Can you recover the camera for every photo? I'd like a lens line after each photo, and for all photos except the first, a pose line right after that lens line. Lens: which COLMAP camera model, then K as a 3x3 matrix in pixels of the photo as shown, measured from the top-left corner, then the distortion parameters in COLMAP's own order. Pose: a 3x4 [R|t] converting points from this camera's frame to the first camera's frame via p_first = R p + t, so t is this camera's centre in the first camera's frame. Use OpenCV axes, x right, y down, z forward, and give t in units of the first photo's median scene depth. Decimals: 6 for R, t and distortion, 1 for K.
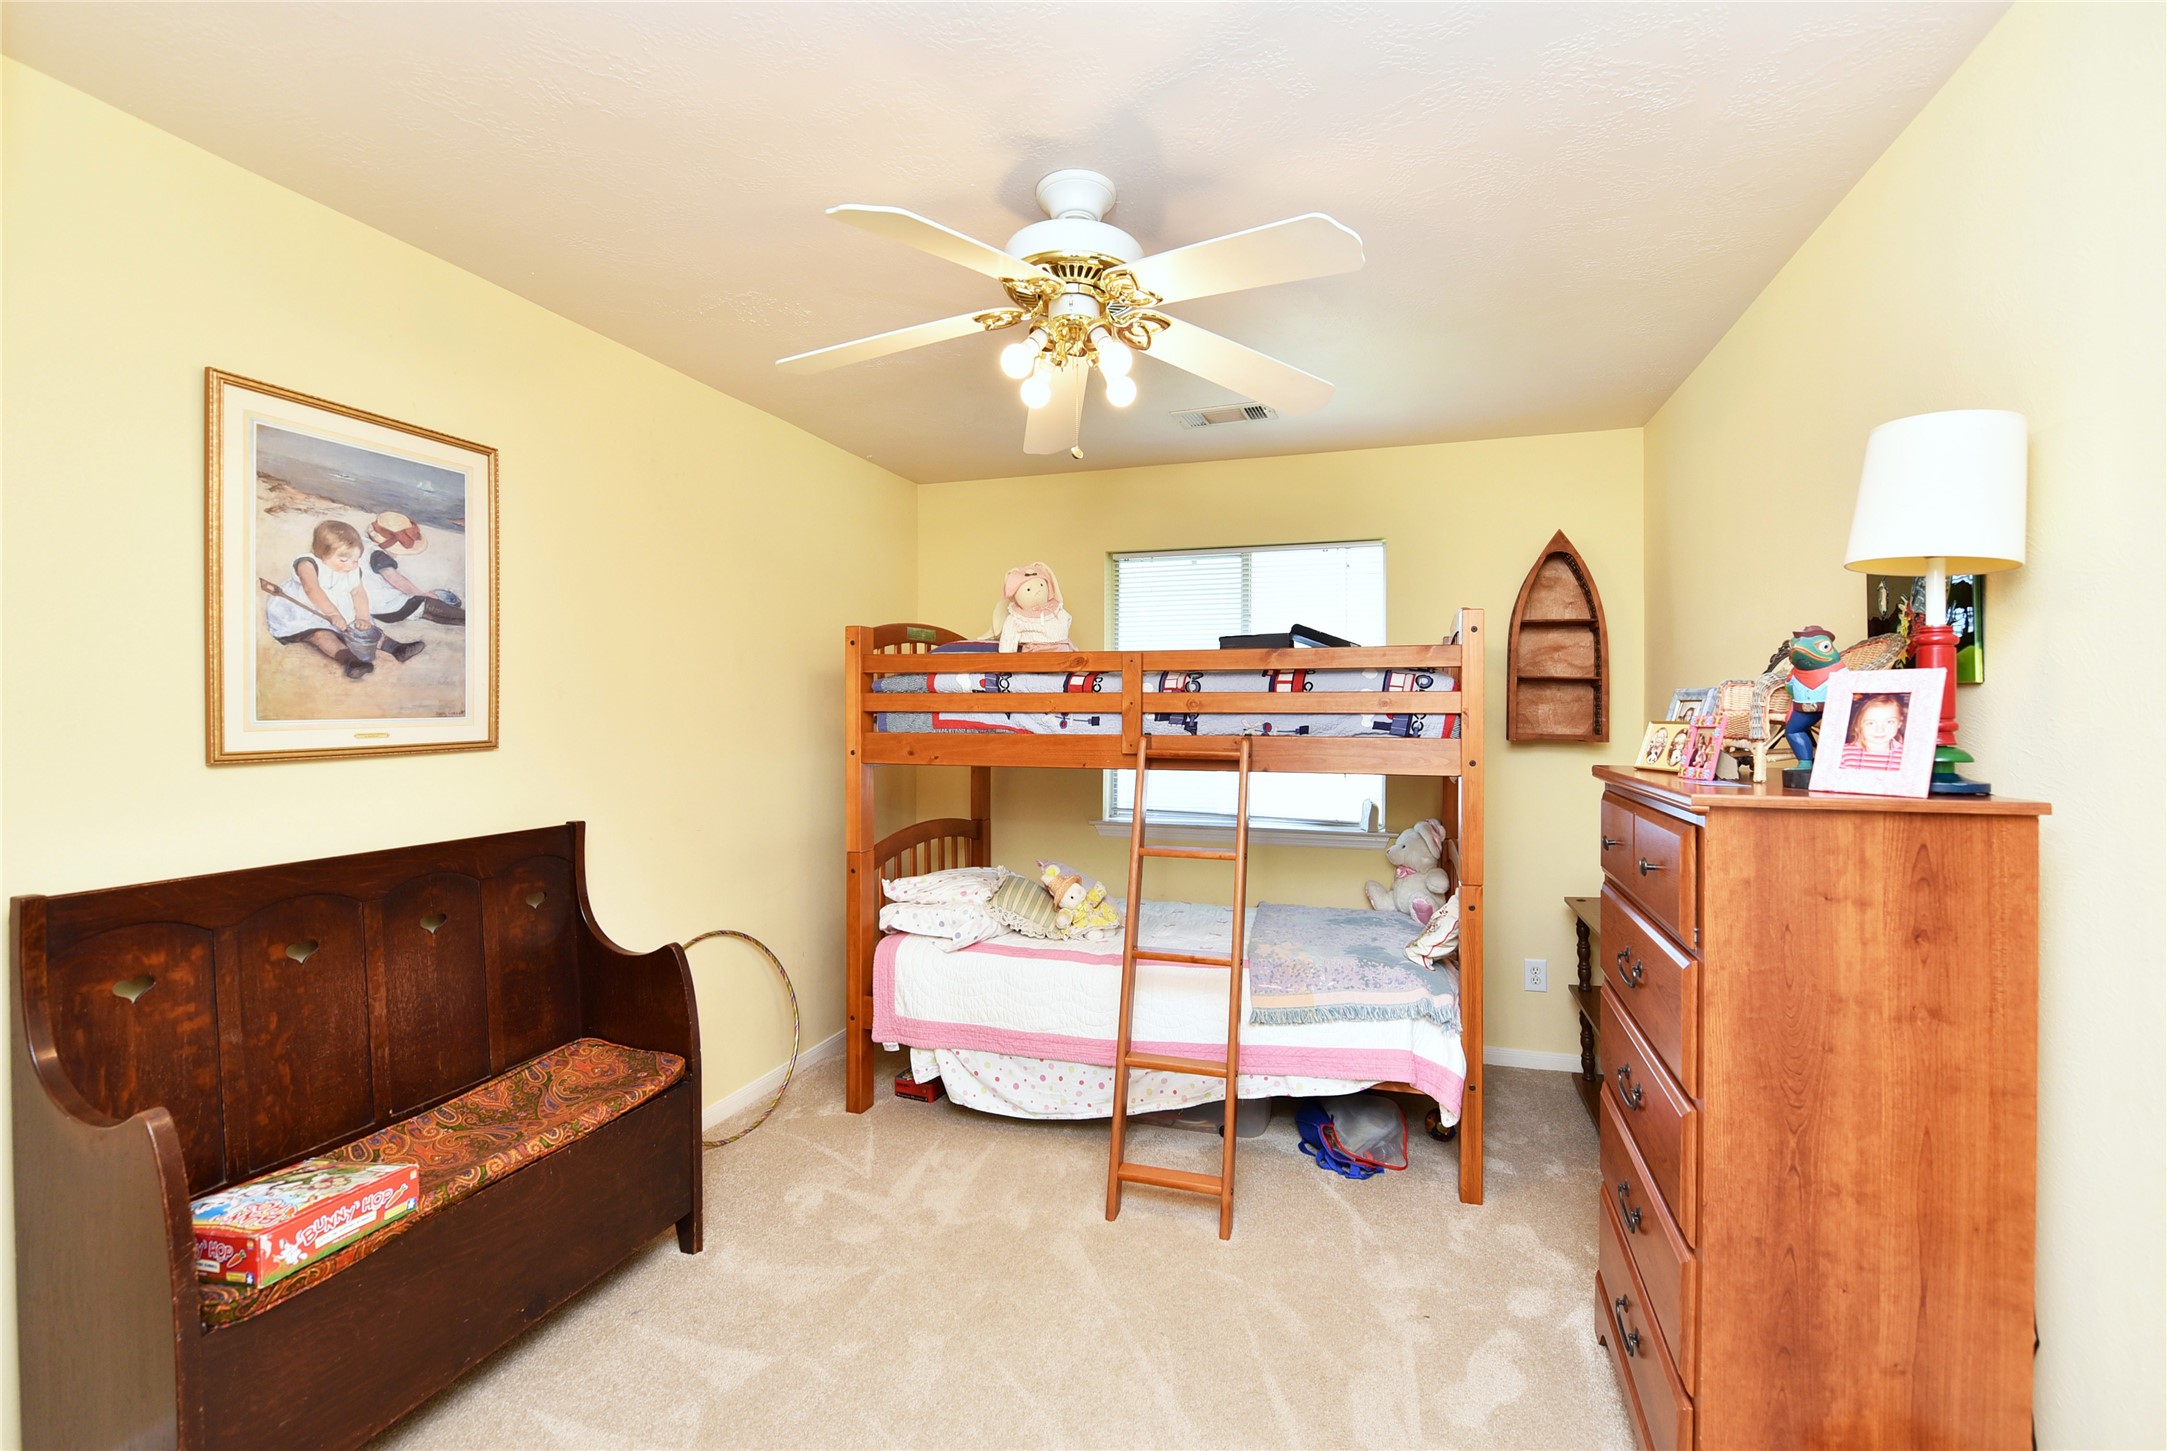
lens RADIAL K [[923.0, 0, 1087.8], [0, 923.0, 709.6], [0, 0, 1]] dist [0.000859, -0.000204]
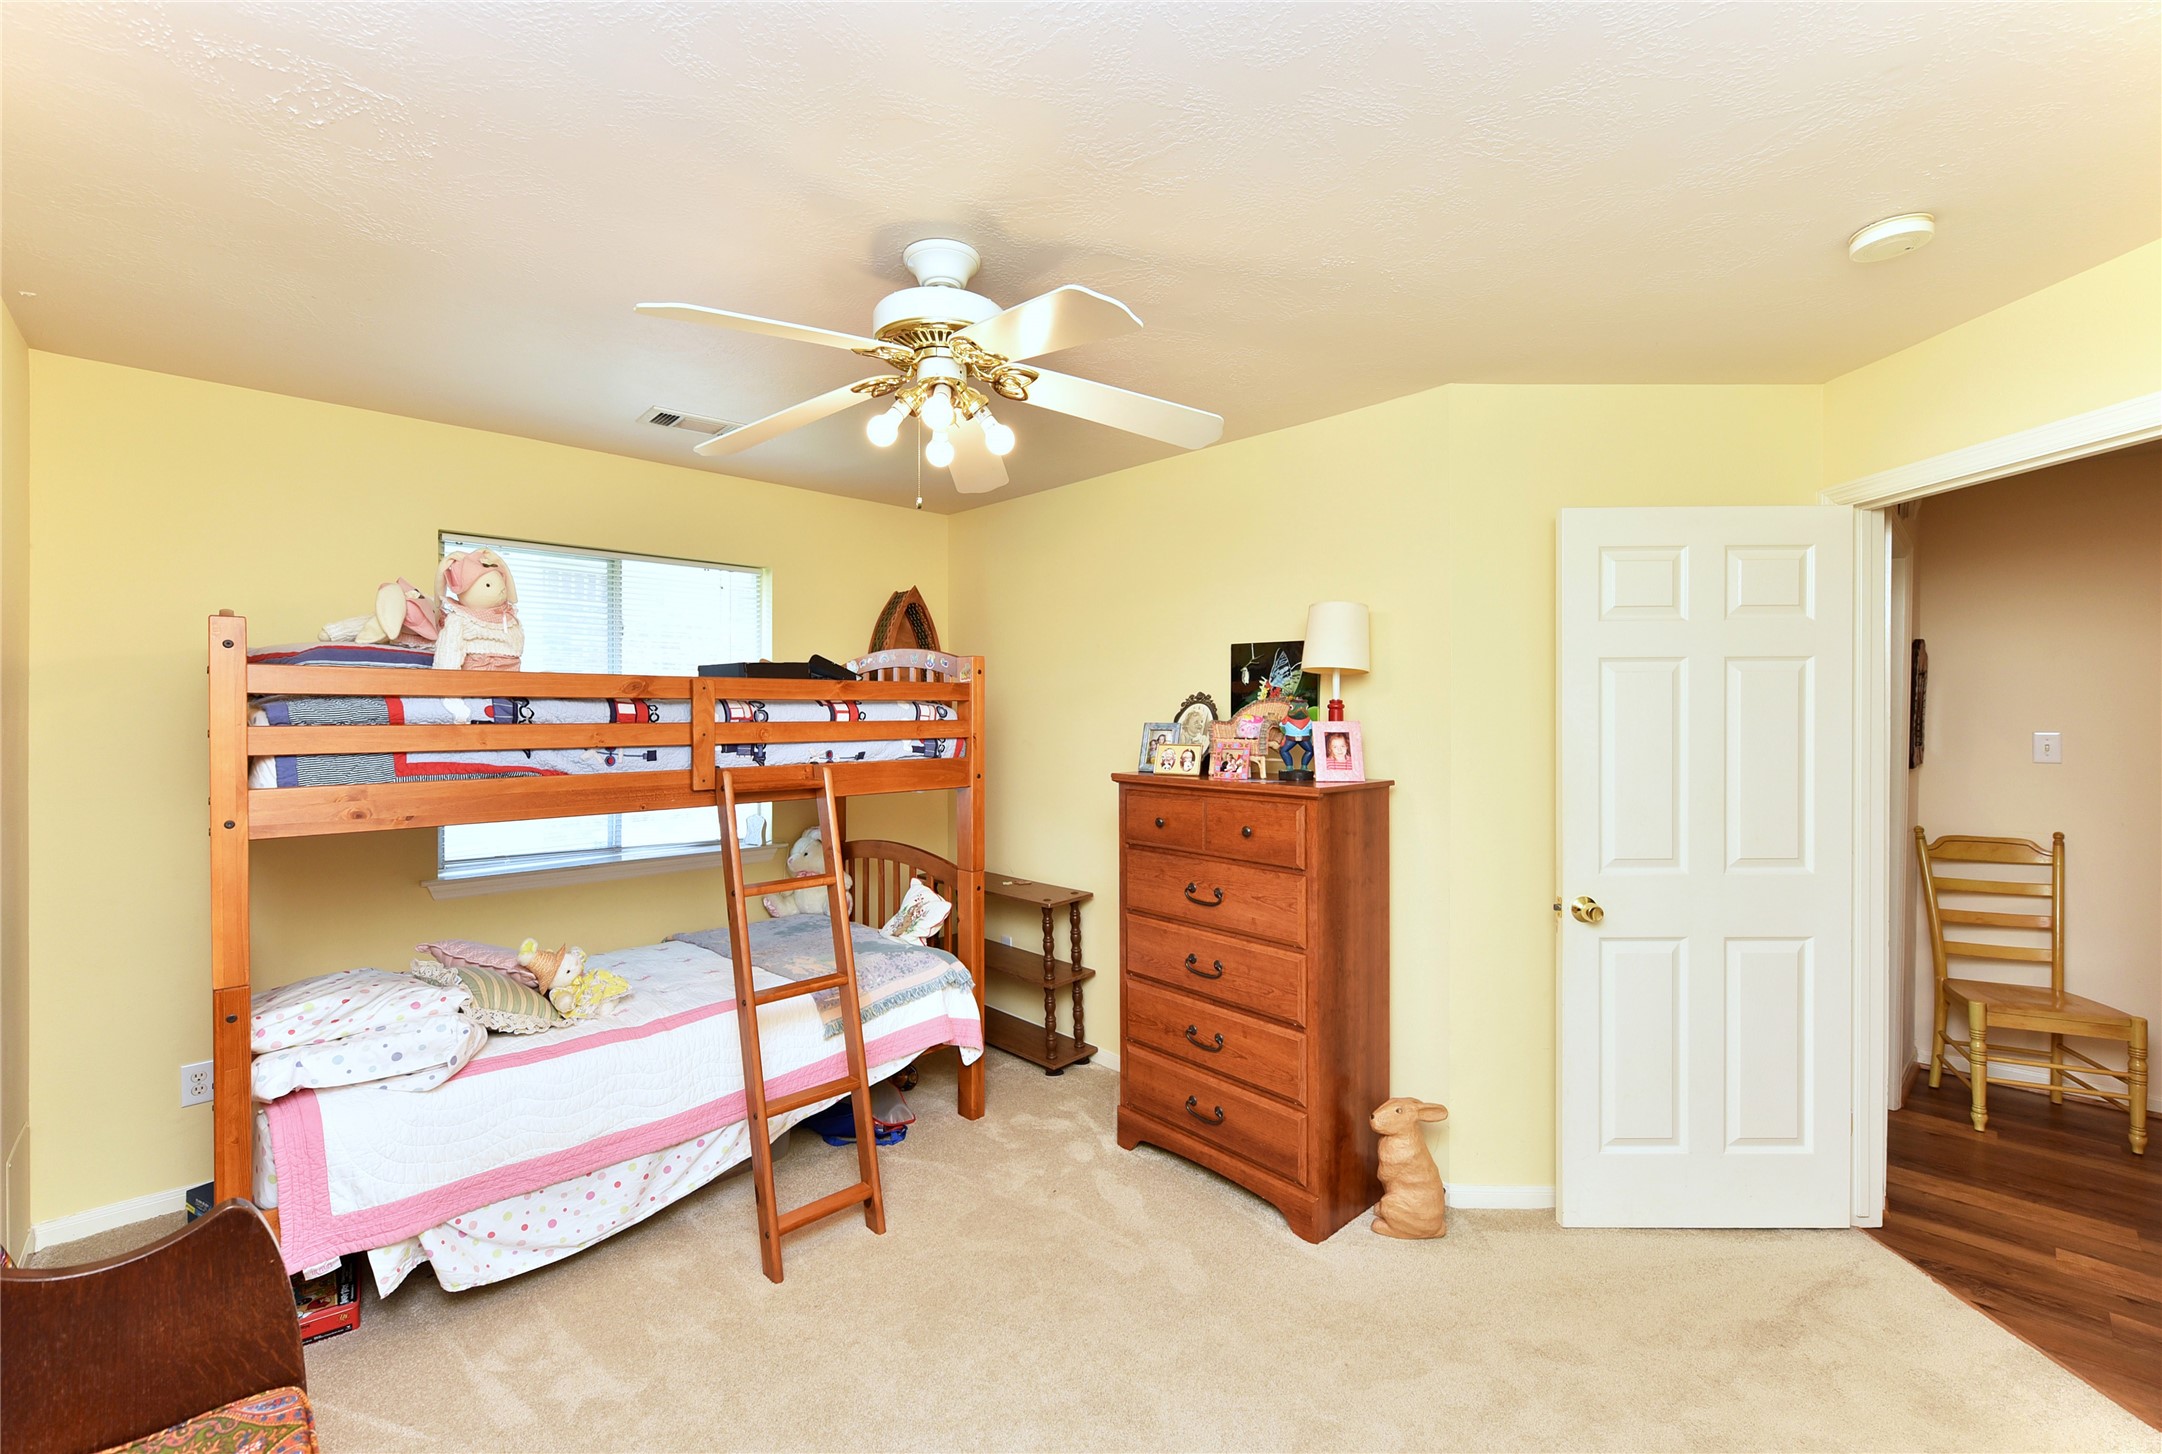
lens RADIAL K [[906.0, 0, 1074.4], [0, 906.0, 699.3], [0, 0, 1]] dist [-0.009418, -0.000188]
pose [[0.479149, 0.005468, 0.877716, -0.565538], [-0.001079, 0.999984, -0.005641, -0.037499], [-0.877733, 0.001756, 0.479147, 0.249808]]
